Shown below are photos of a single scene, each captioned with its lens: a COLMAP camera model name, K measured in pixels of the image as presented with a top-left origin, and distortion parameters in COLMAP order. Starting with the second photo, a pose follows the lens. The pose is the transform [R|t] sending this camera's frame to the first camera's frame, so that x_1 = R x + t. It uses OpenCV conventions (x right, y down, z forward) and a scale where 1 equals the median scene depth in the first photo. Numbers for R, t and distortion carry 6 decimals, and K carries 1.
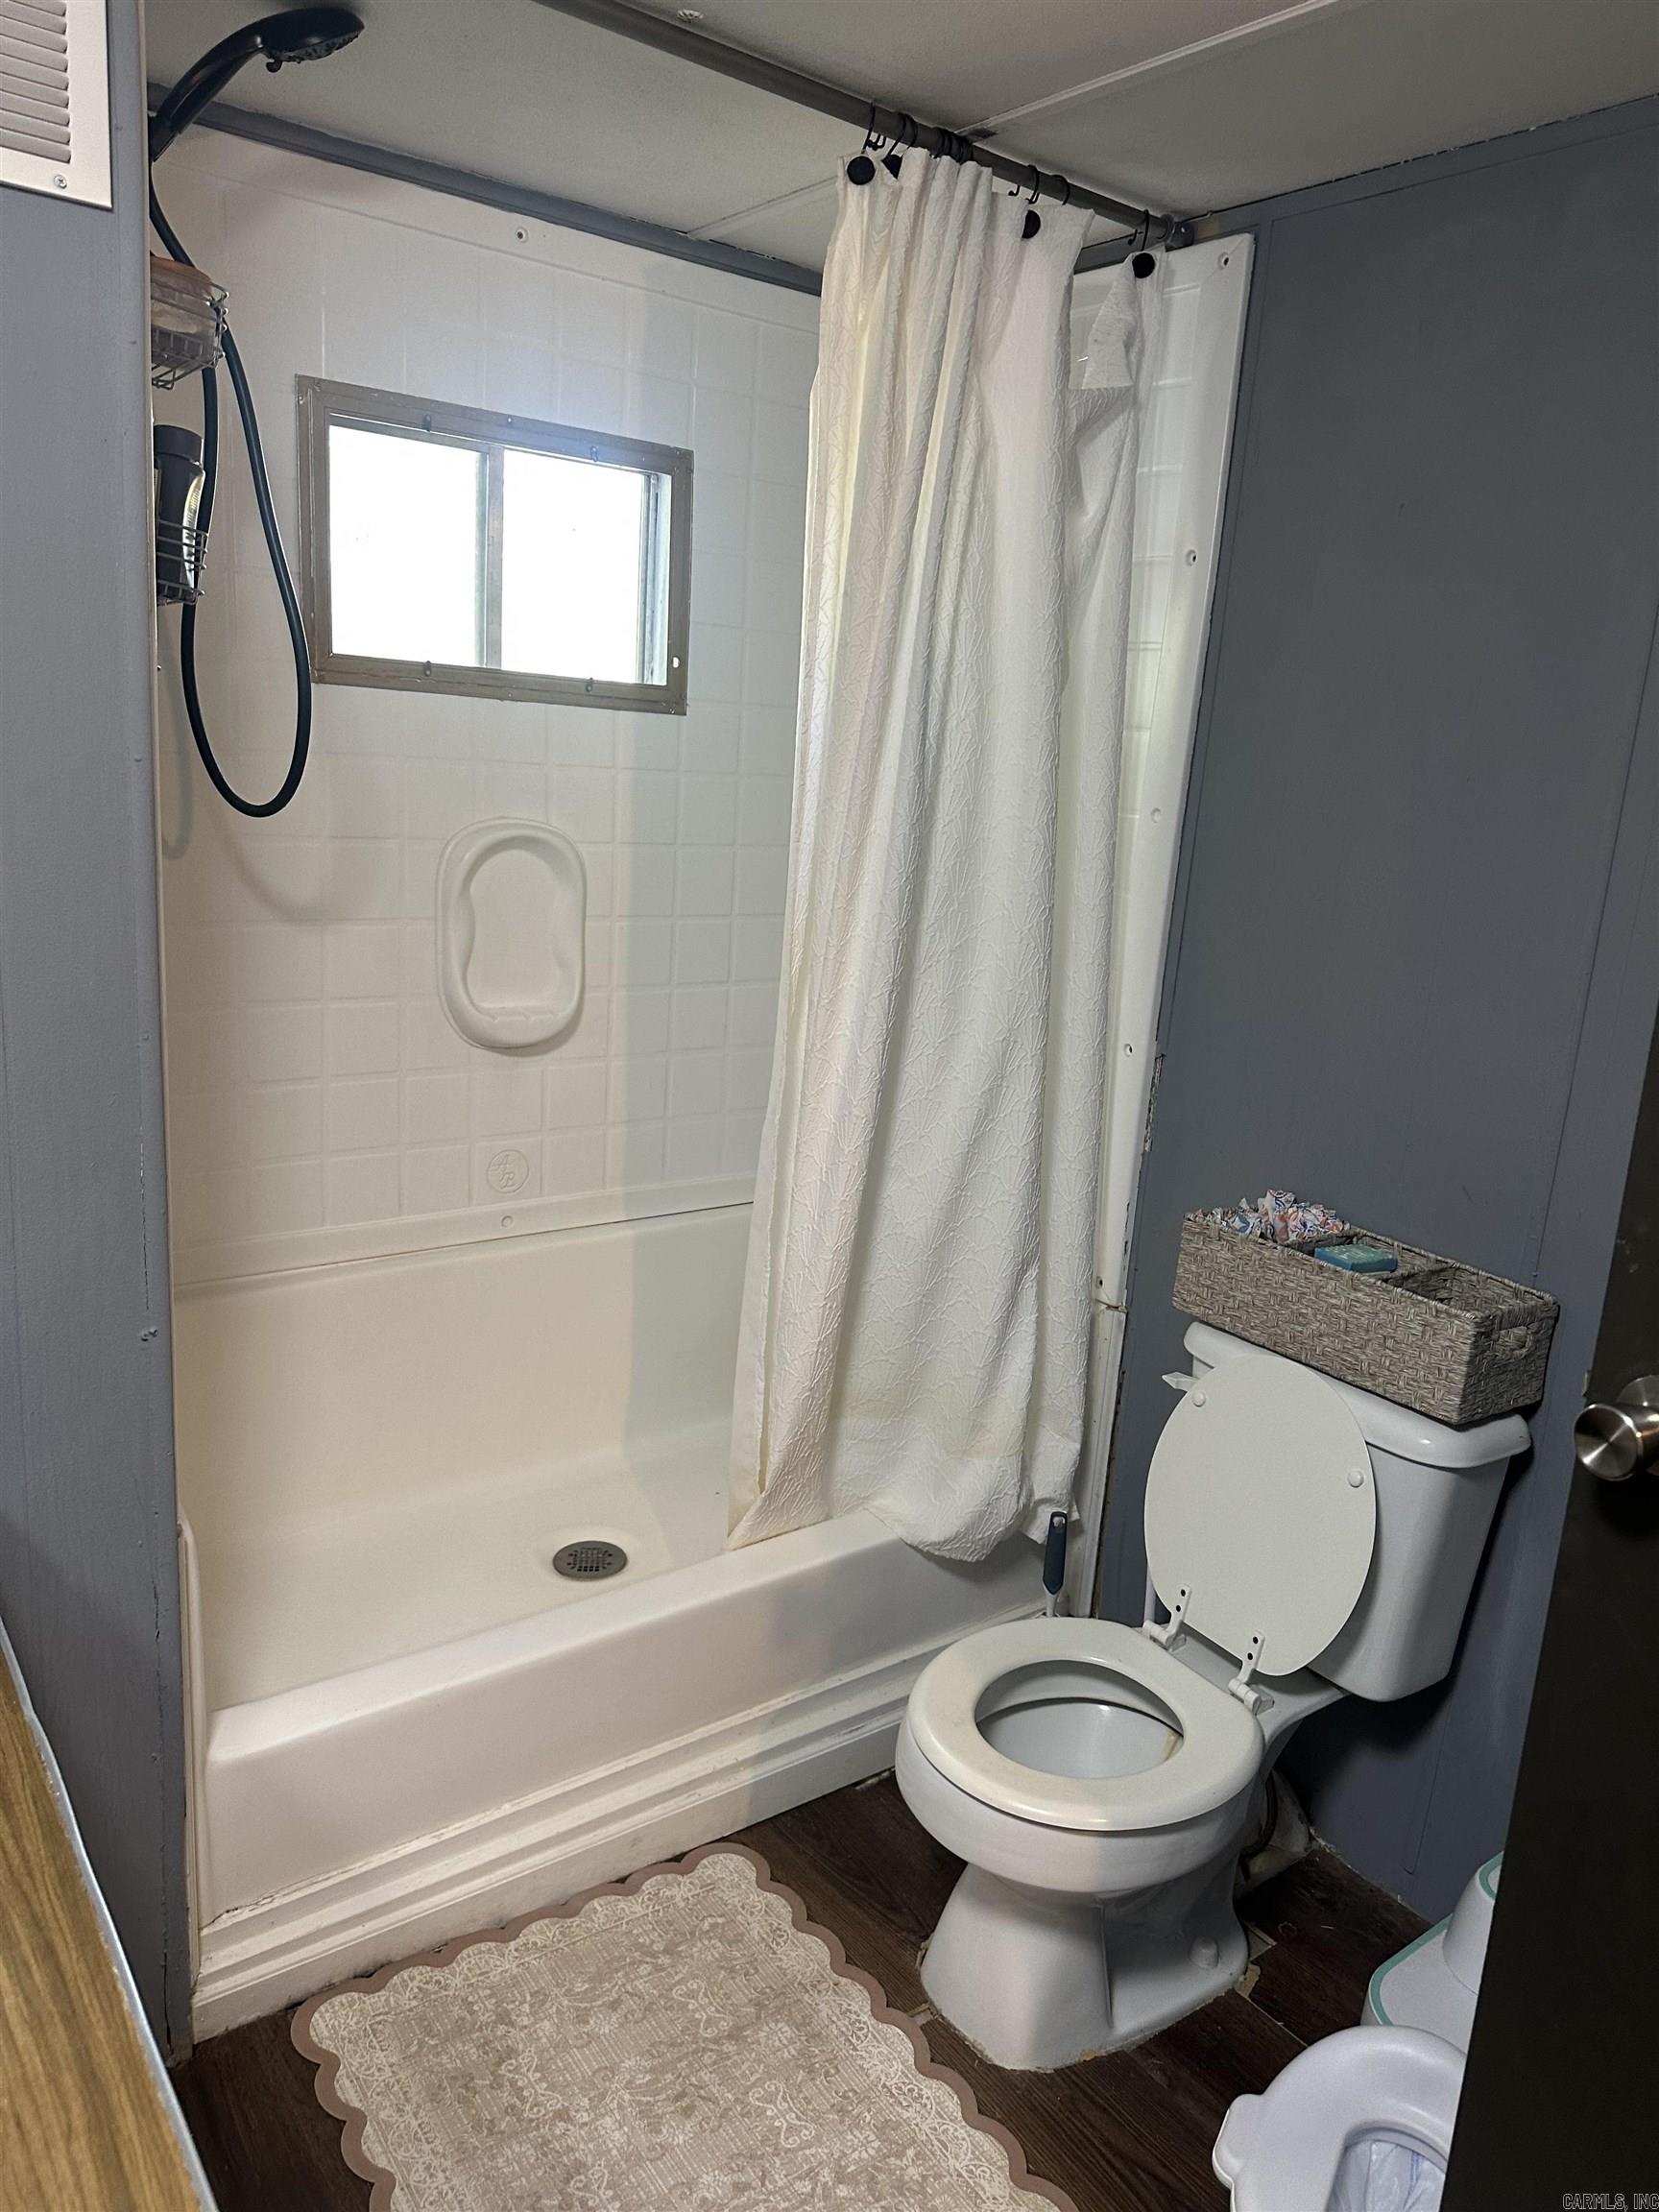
lens RADIAL K [[1550.7, 0, 833.6], [0, 1550.7, 1111.9], [0, 0, 1]] dist [0.024758, -0.027950]
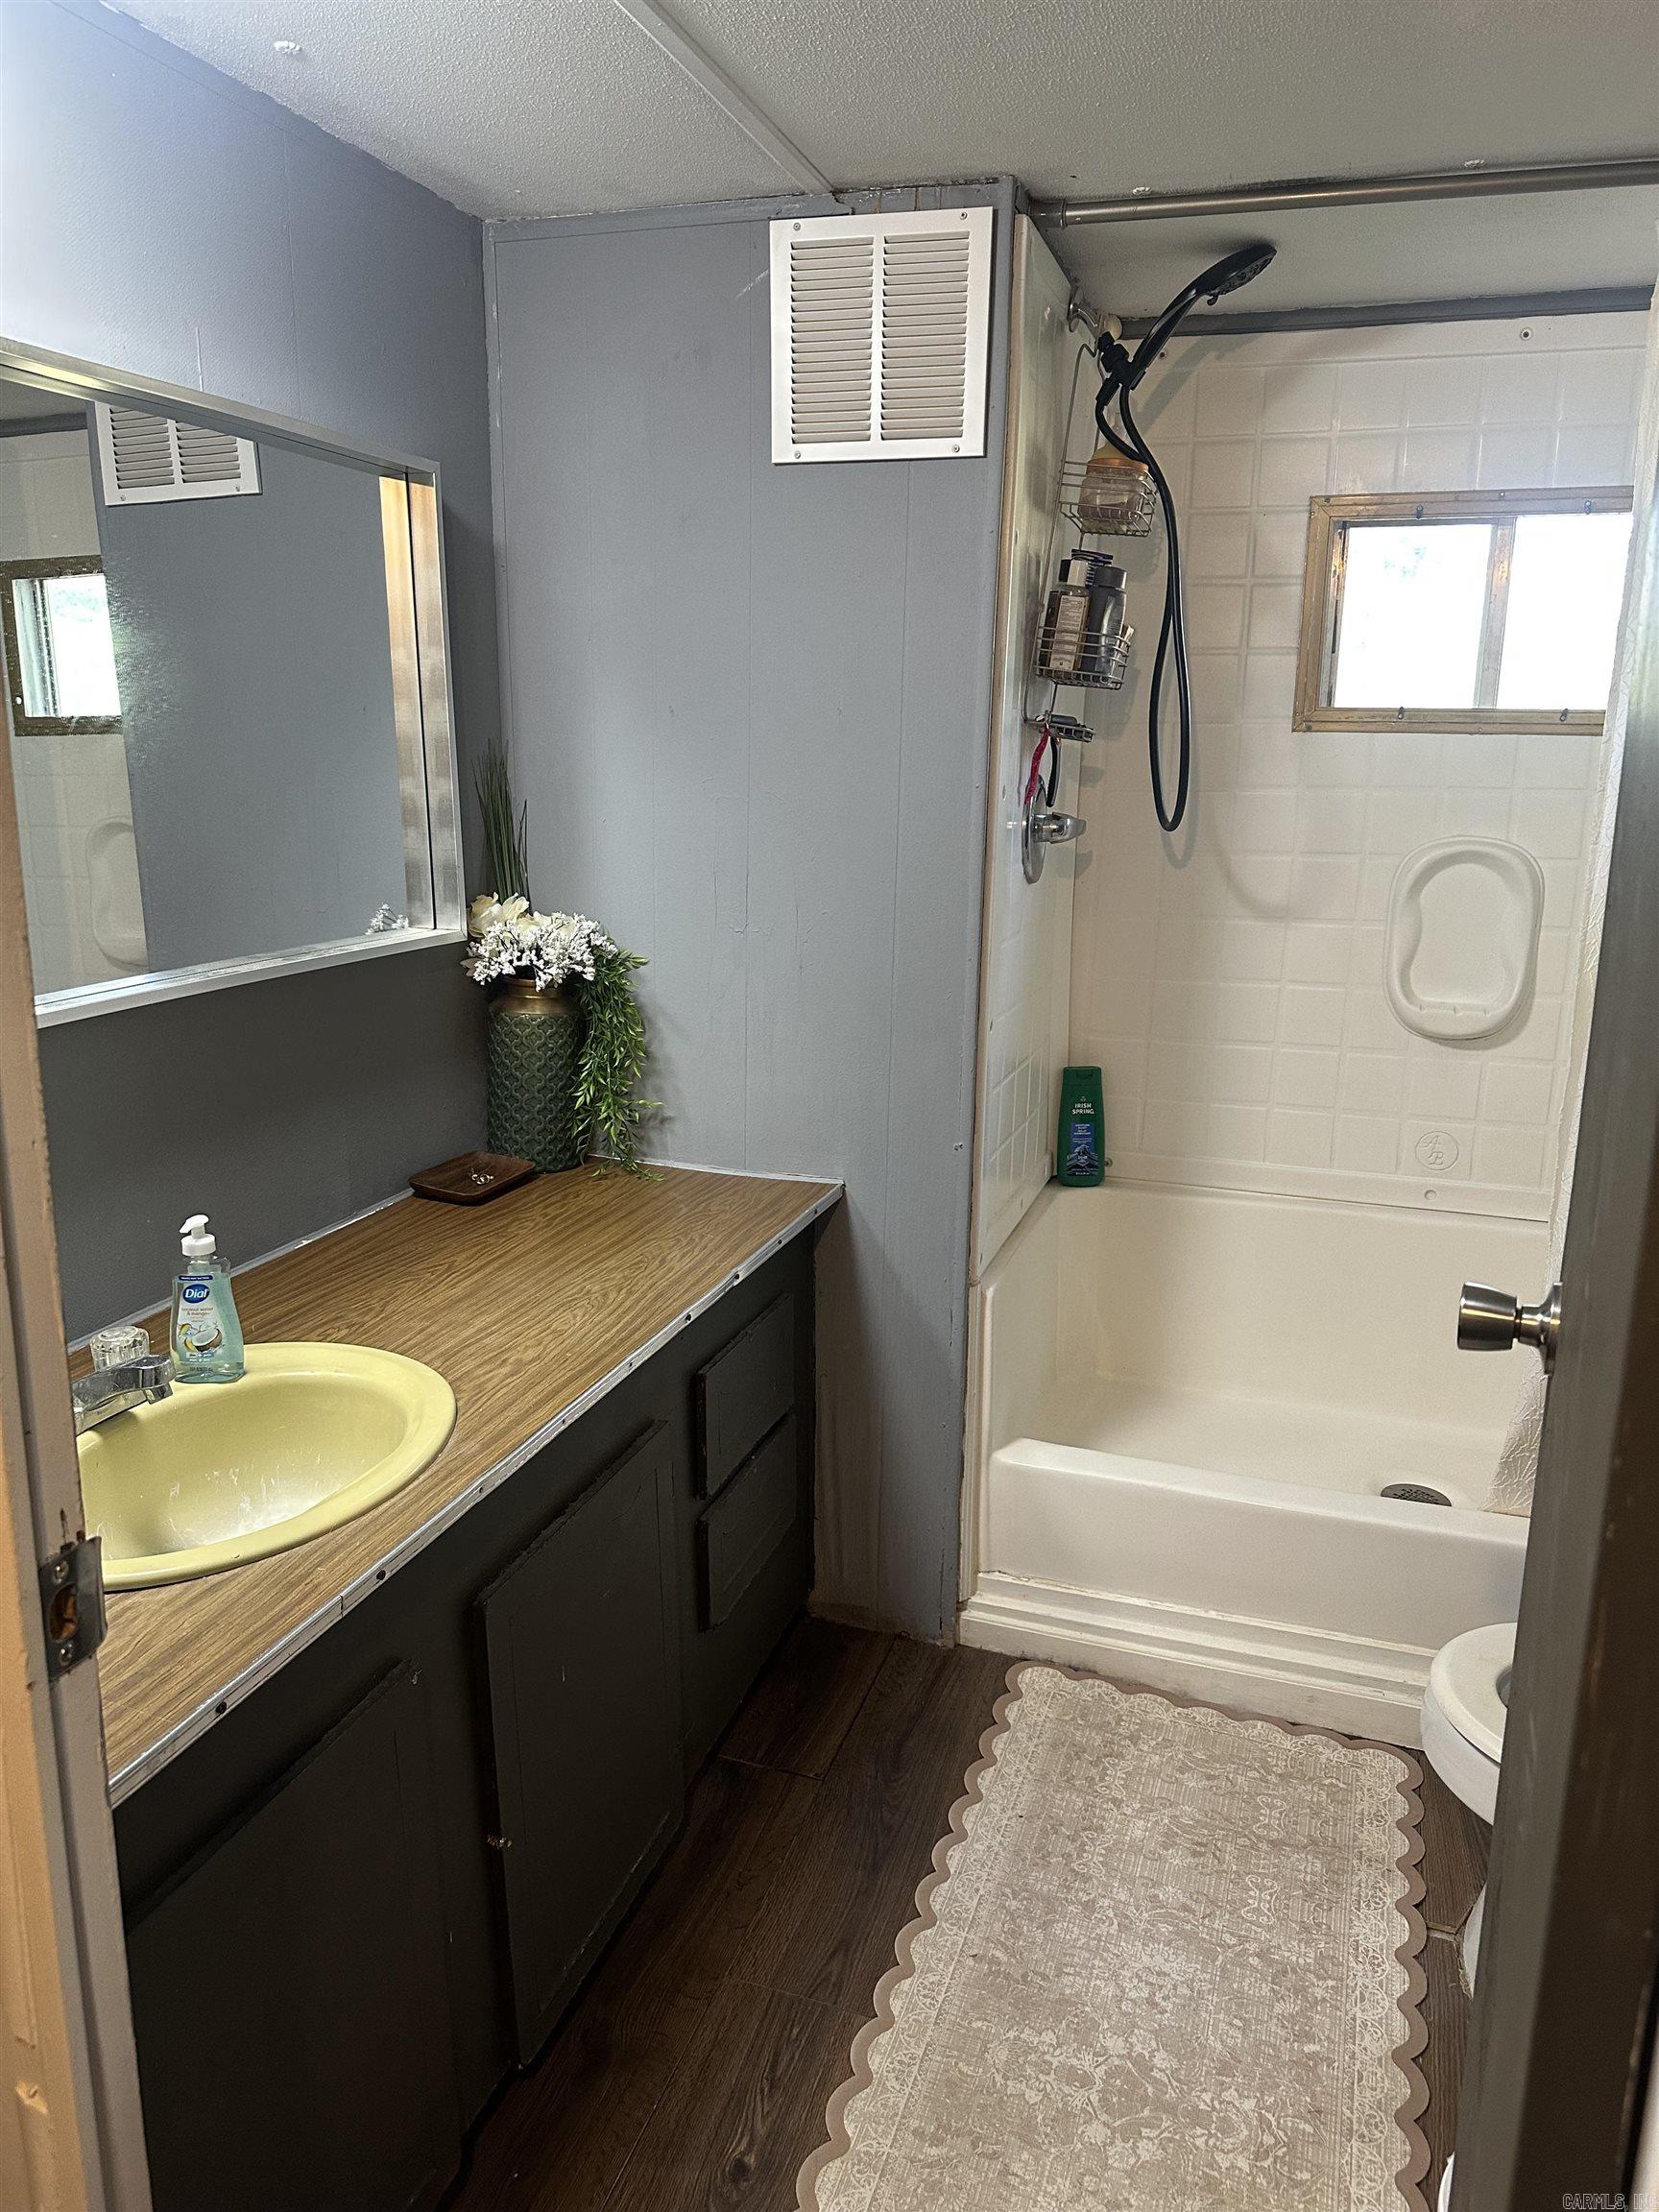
lens RADIAL K [[1550.7, 0, 829.7], [0, 1550.7, 1102.5], [0, 0, 1]] dist [0.024758, -0.027950]
pose [[0.560142, 0.112370, -0.820740, 0.620286], [-0.167114, 0.985716, 0.020904, 0.072272], [0.811365, 0.125448, 0.570919, -0.009151]]
